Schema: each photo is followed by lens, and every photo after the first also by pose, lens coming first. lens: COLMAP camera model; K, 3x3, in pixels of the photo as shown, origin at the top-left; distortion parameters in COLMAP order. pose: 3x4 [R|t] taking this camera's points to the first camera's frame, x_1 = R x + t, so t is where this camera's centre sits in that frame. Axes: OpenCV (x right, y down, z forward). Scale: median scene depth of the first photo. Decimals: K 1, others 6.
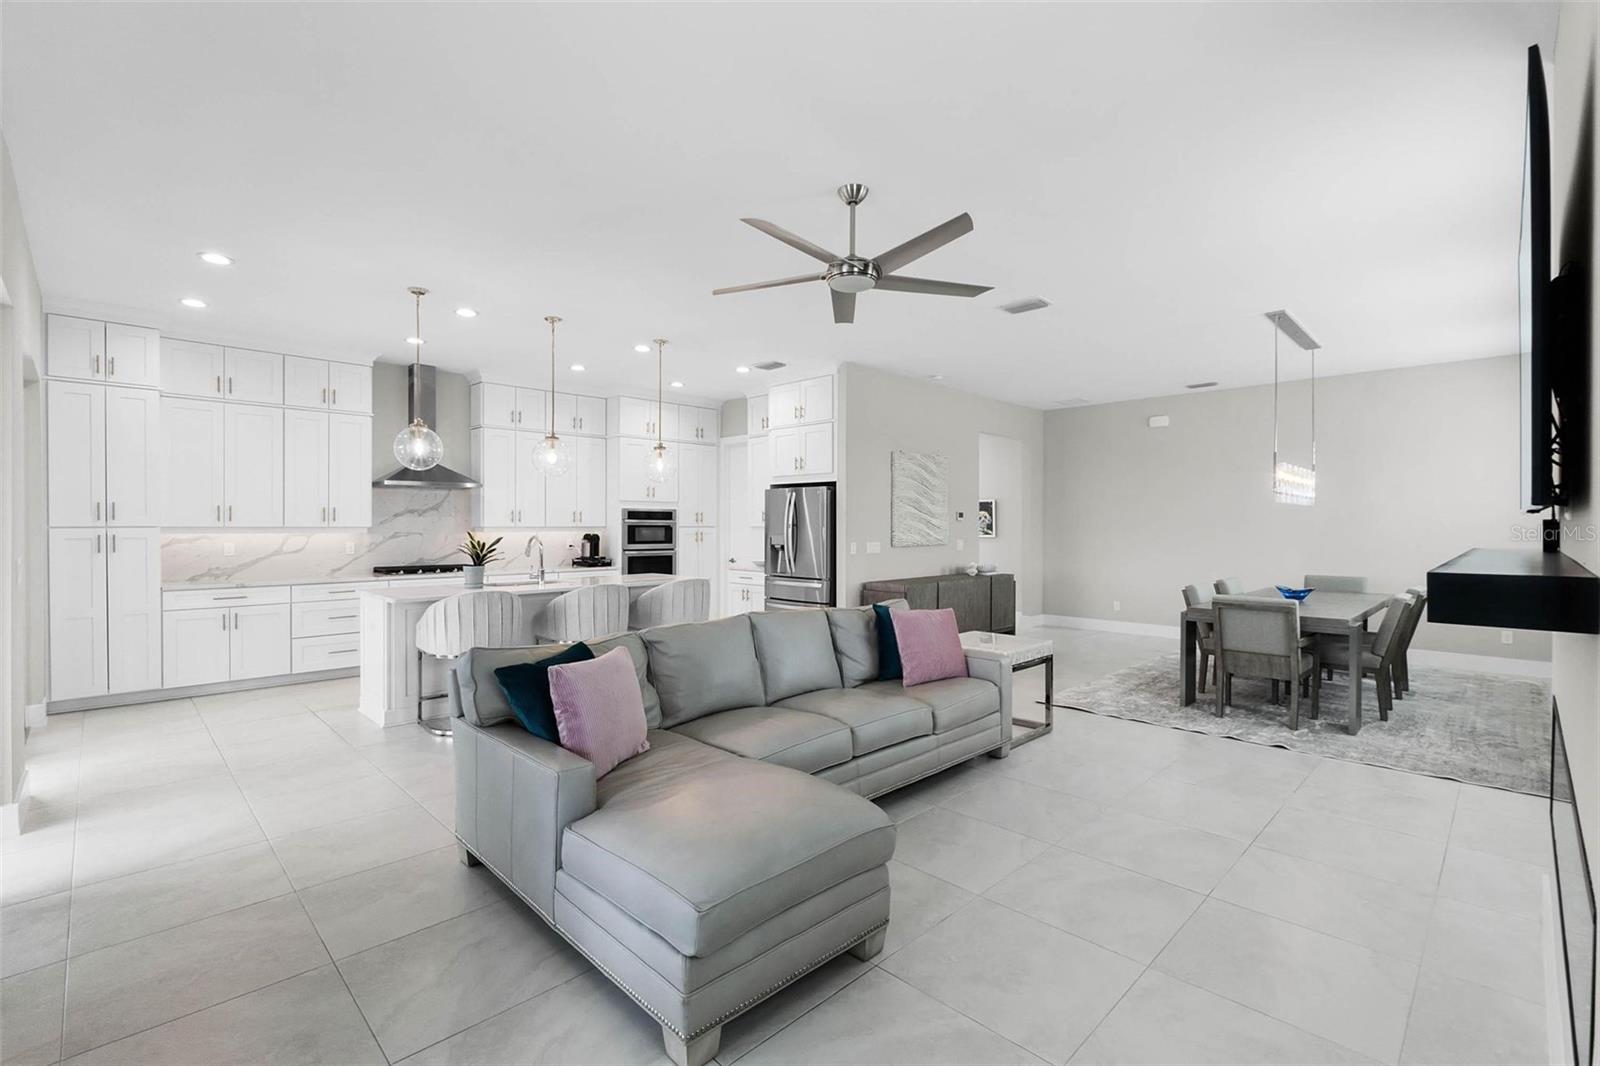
lens RADIAL K [[725.0, 0, 800.7], [0, 725.0, 524.8], [0, 0, 1]] dist [0.003629, -0.002510]
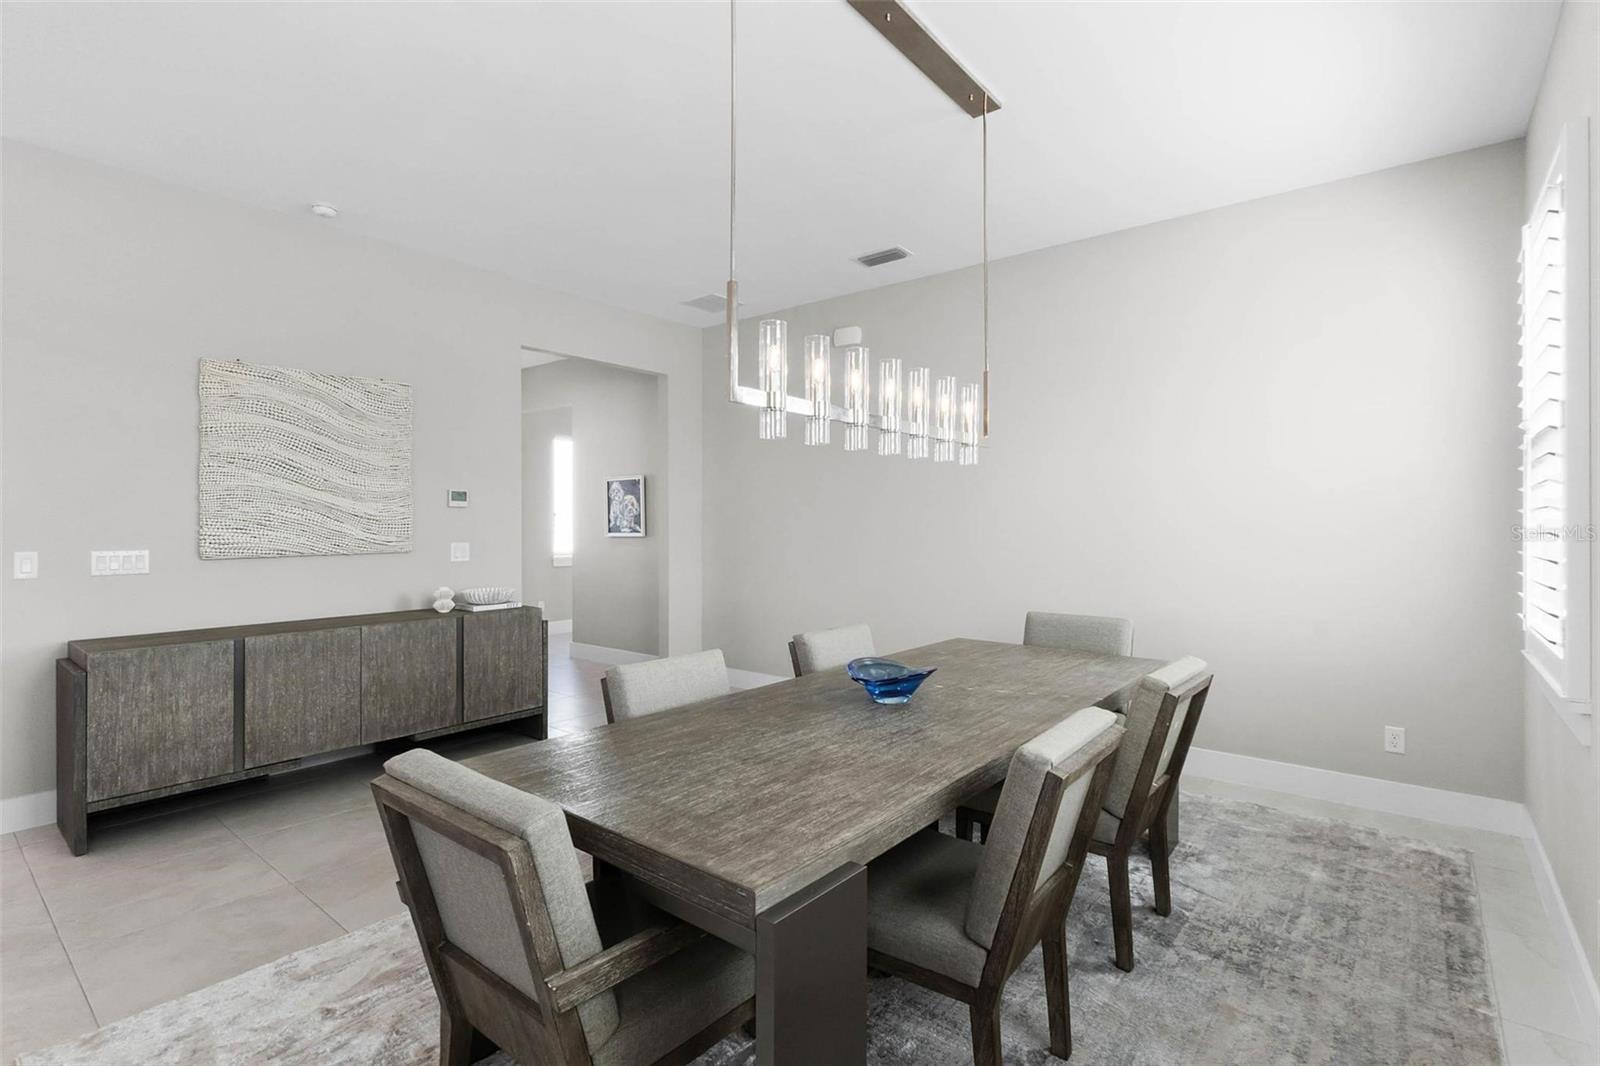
lens RADIAL K [[761.9, 0, 798.8], [0, 761.9, 518.2], [0, 0, 1]] dist [-0.005470, -0.000487]
pose [[0.995910, -0.002855, 0.090301, 0.488767], [0.003162, 0.999990, -0.003262, 0.006339], [-0.090291, 0.003534, 0.995909, 0.487217]]
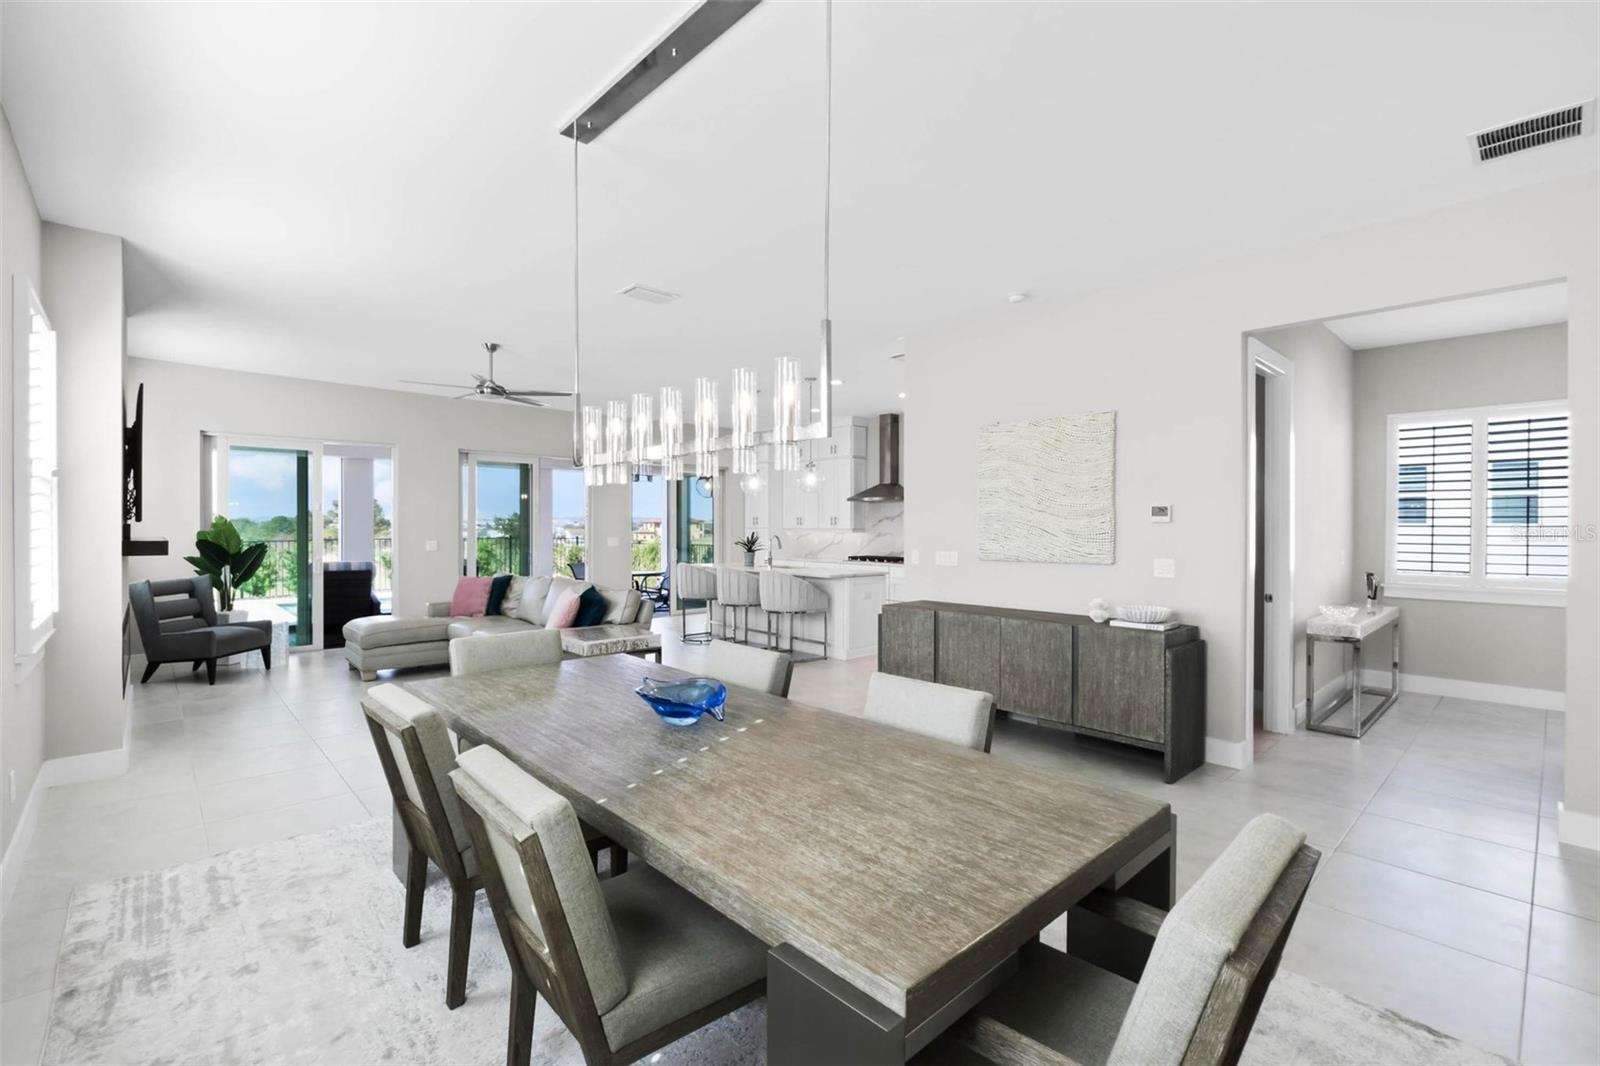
lens RADIAL K [[725.0, 0, 803.6], [0, 725.0, 539.0], [0, 0, 1]] dist [0.003629, -0.002510]
pose [[-0.048283, 0.018060, -0.998670, 0.886266], [-0.001678, 0.999834, 0.018162, -0.003052], [0.998832, 0.002553, -0.048245, 0.892497]]
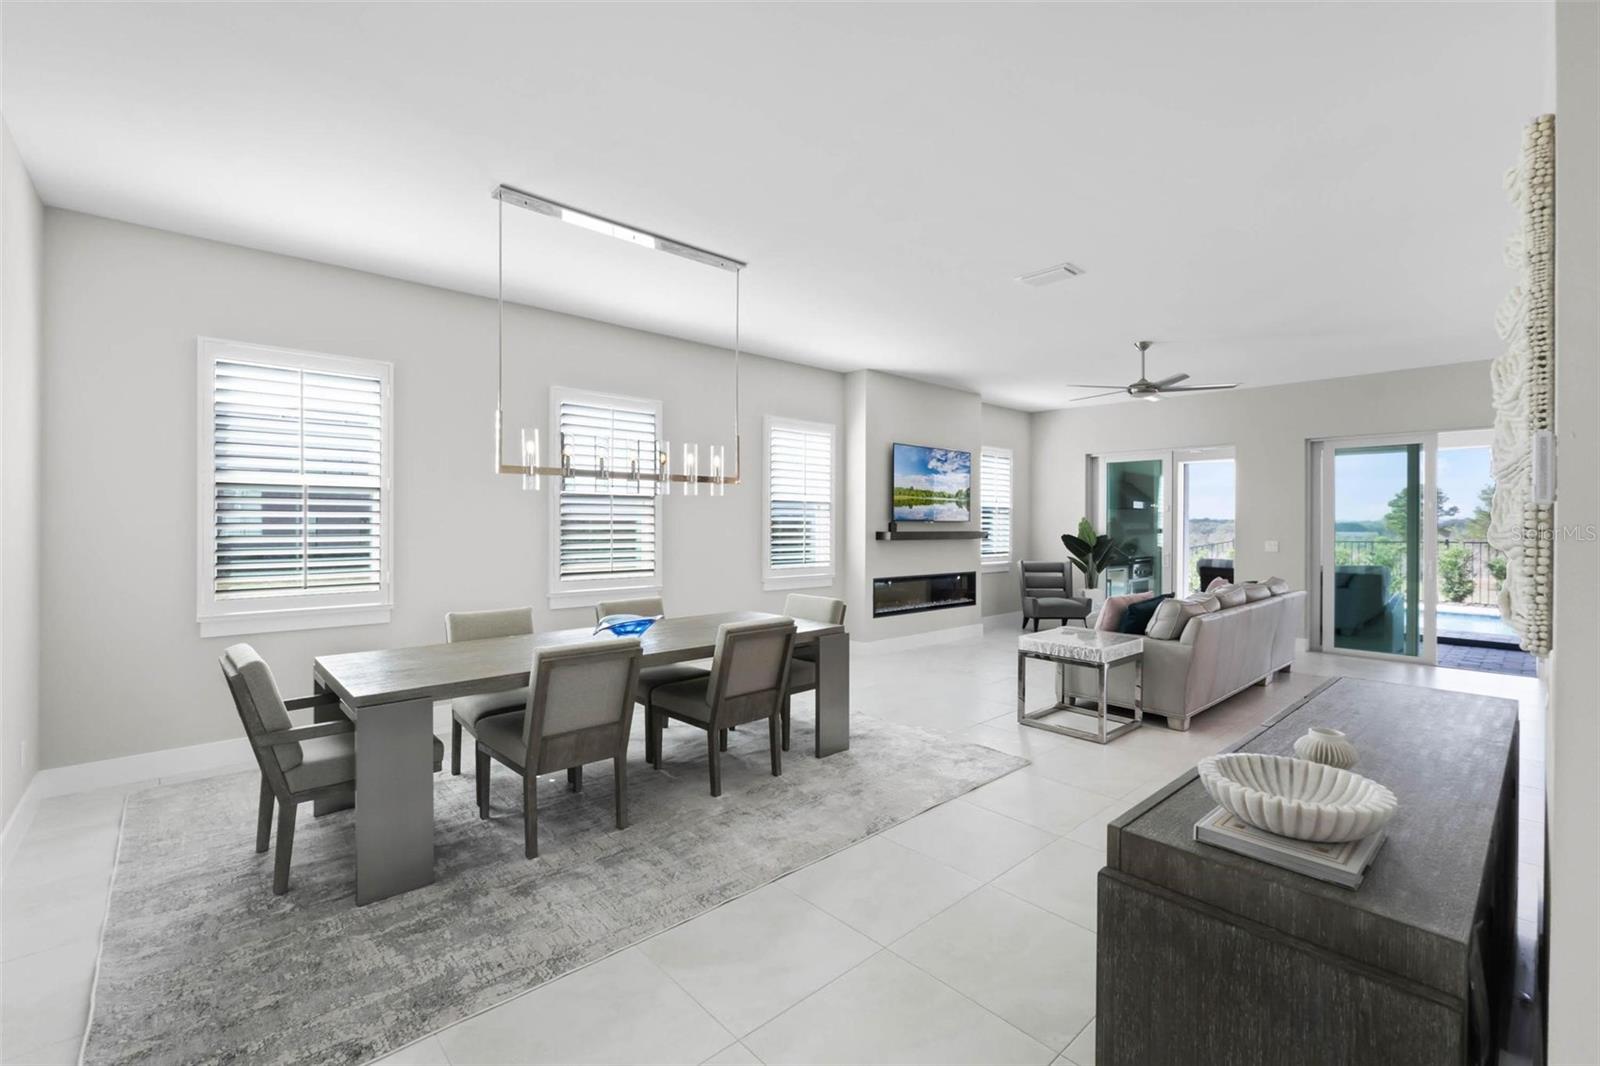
lens RADIAL K [[700.9, 0, 793.7], [0, 700.9, 531.7], [0, 0, 1]] dist [-0.007910, -0.000060]
pose [[-0.997805, -0.004972, 0.066034, 0.397127], [-0.004174, 0.999917, 0.012207, -0.002744], [-0.066089, 0.011904, -0.997743, 1.334521]]
